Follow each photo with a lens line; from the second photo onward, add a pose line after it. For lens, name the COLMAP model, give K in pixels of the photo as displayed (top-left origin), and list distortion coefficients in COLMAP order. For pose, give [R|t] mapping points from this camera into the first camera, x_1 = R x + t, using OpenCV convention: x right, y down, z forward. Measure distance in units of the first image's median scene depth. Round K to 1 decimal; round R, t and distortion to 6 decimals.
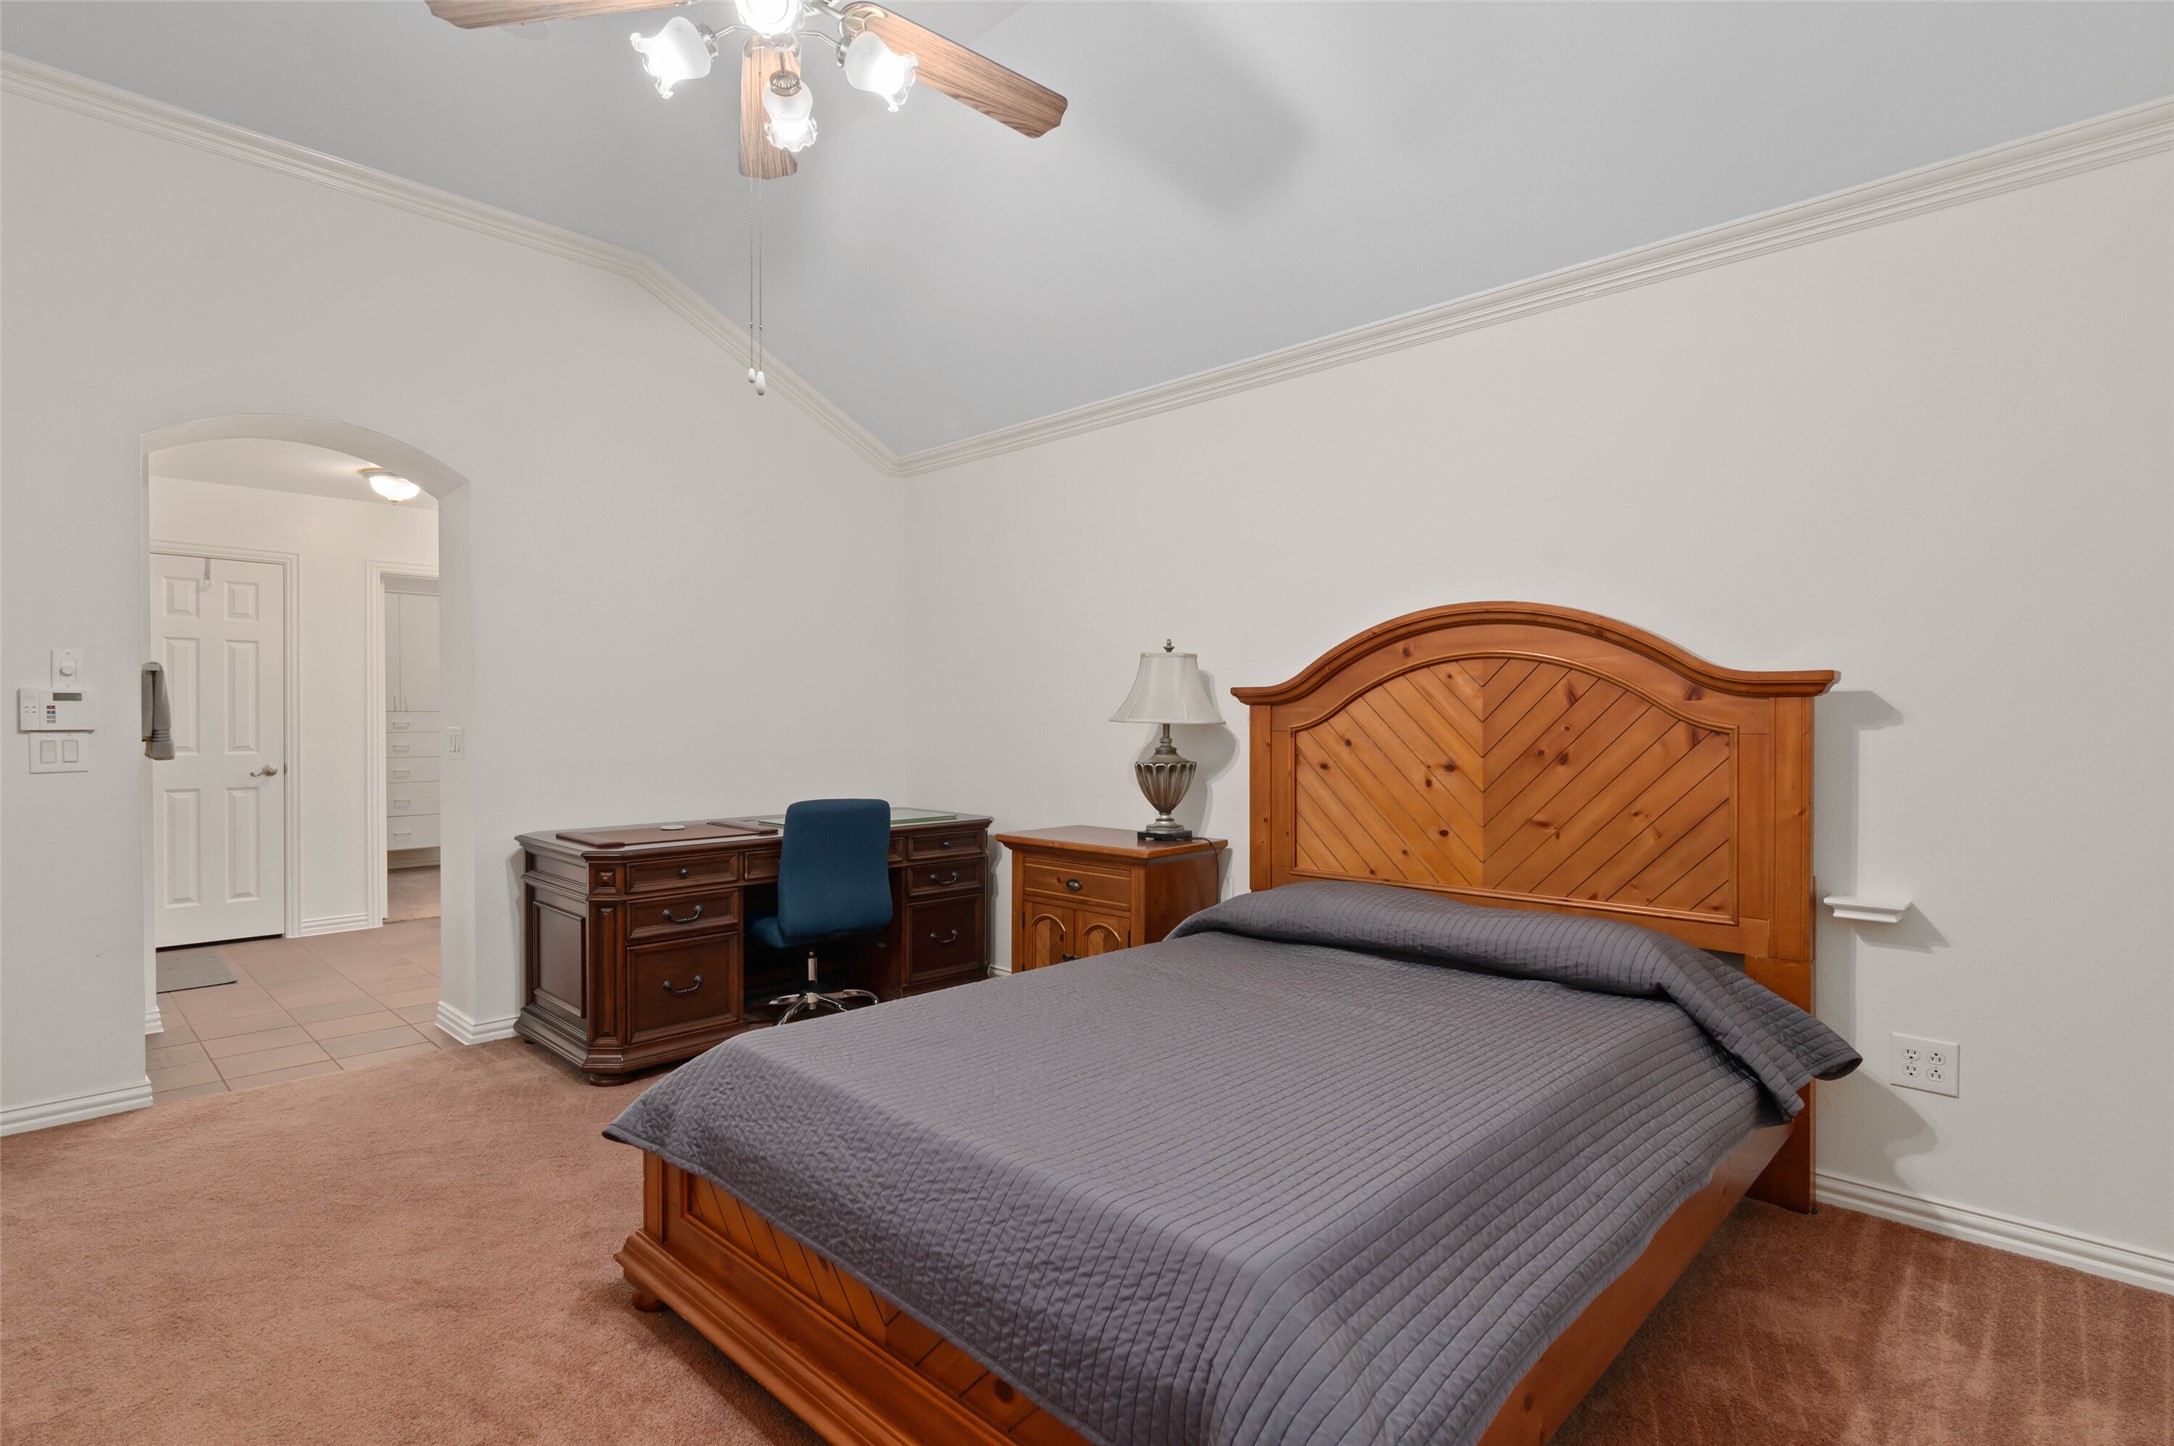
lens RADIAL K [[1076.2, 0, 1085.0], [0, 1076.2, 726.0], [0, 0, 1]] dist [-0.000833, 0.000397]
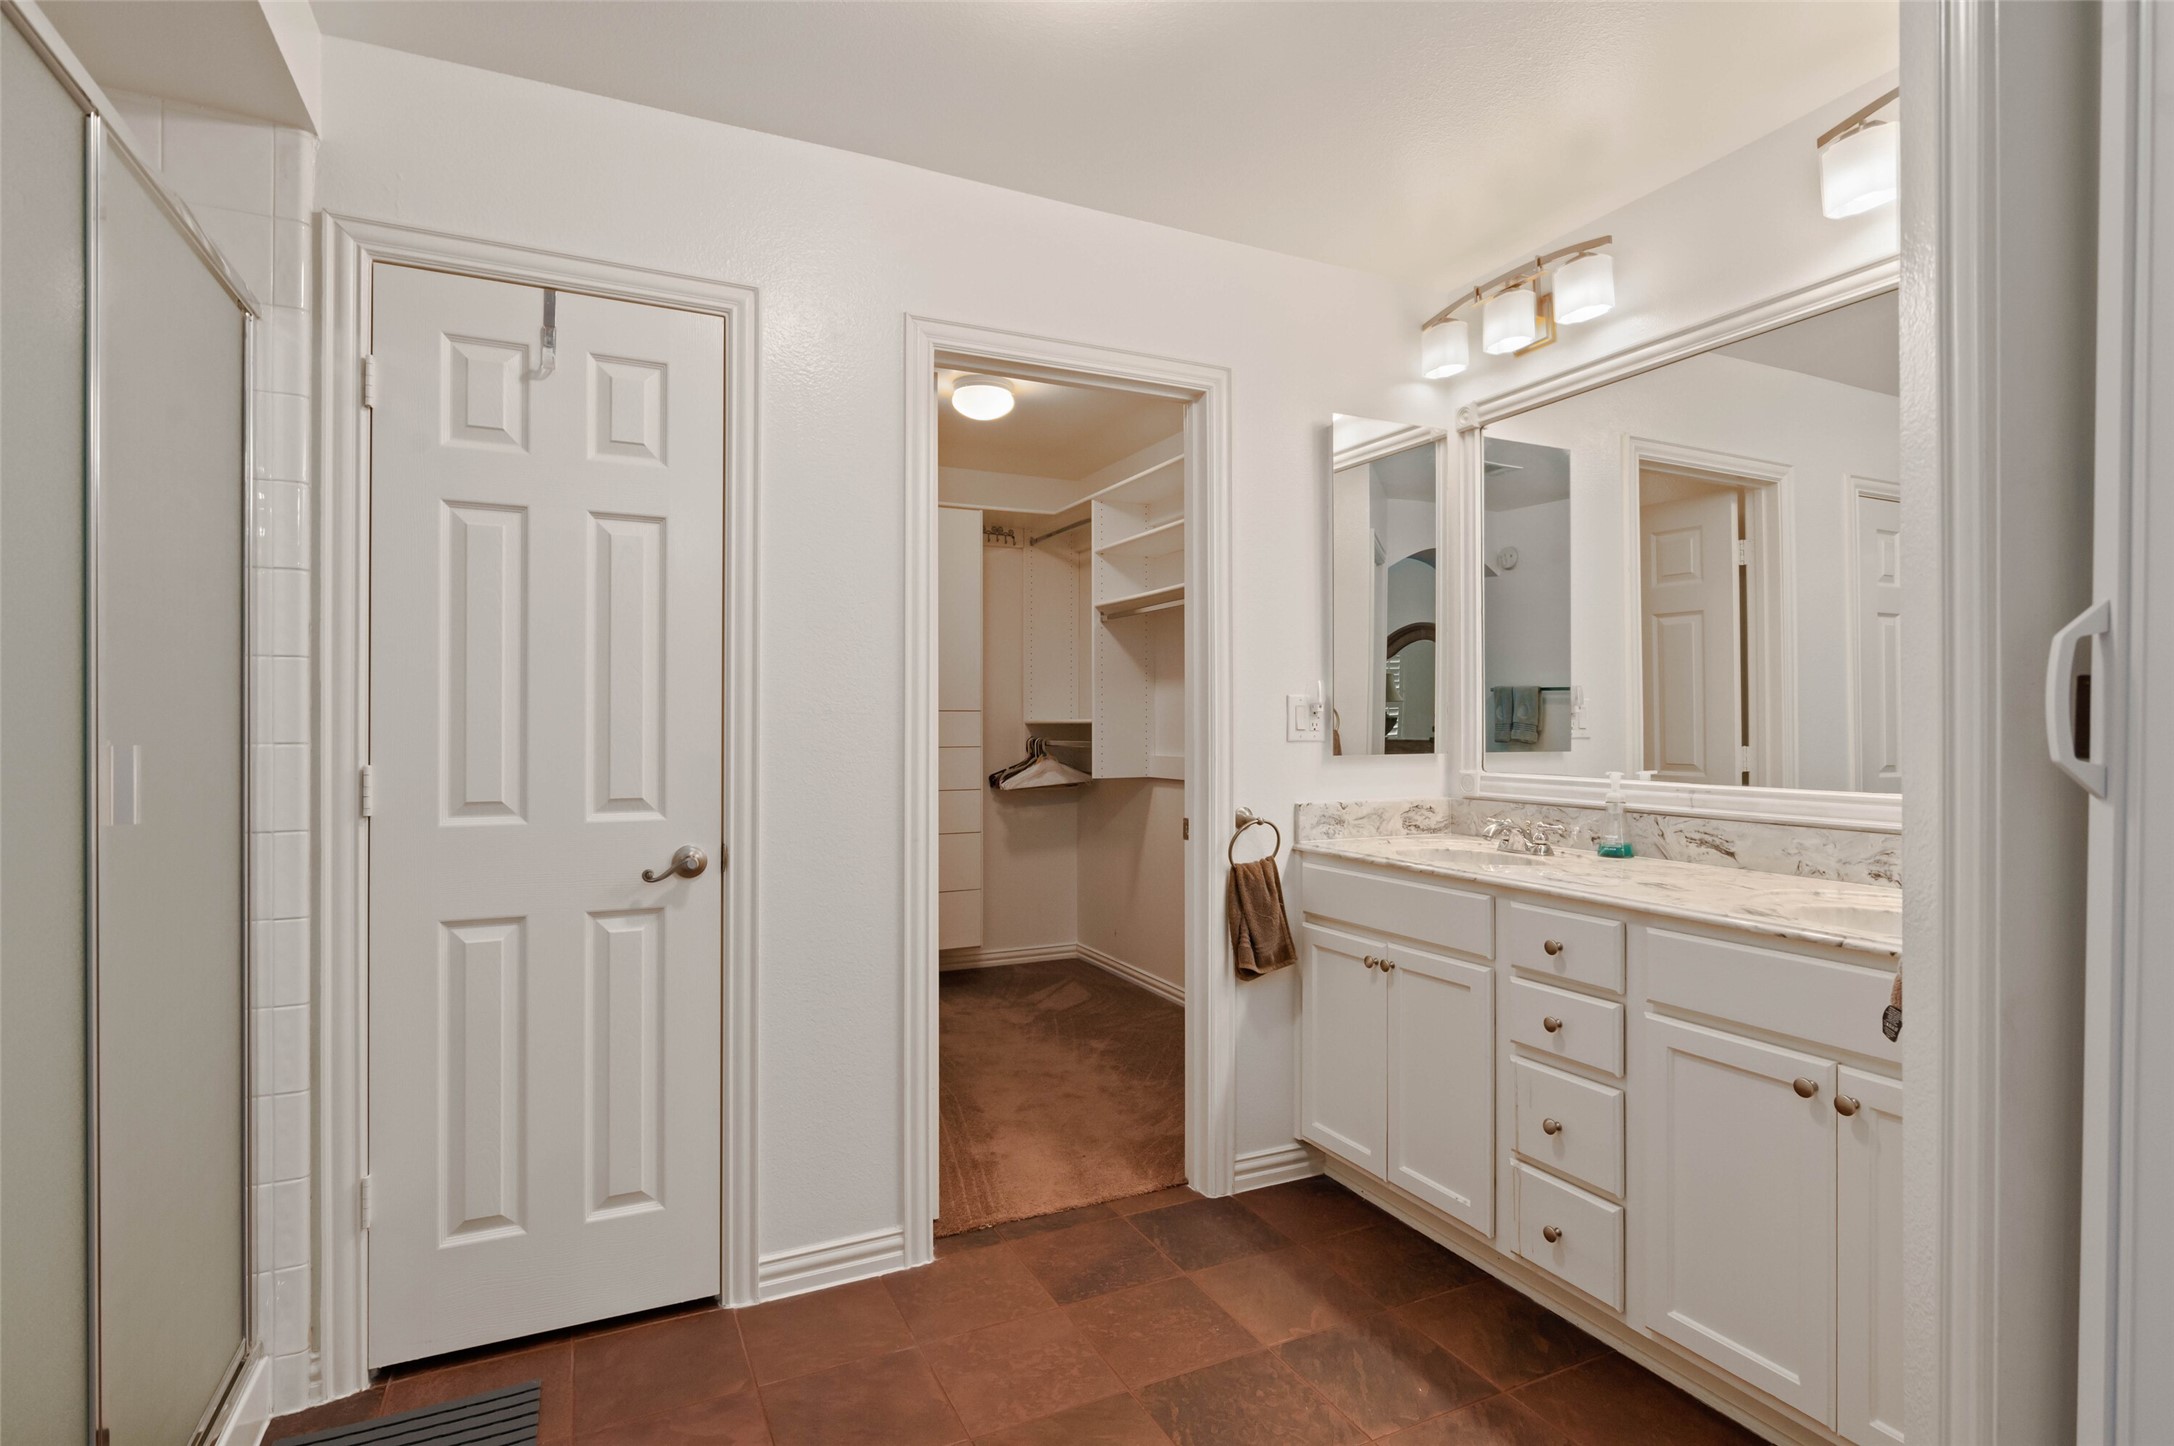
lens RADIAL K [[1076.2, 0, 1089.4], [0, 1076.2, 721.1], [0, 0, 1]] dist [-0.000833, 0.000397]
pose [[0.941231, -0.000088, -0.337763, -0.505703], [-0.003258, 0.999951, -0.009339, -0.004666], [0.337747, 0.009891, 0.941185, 0.701437]]
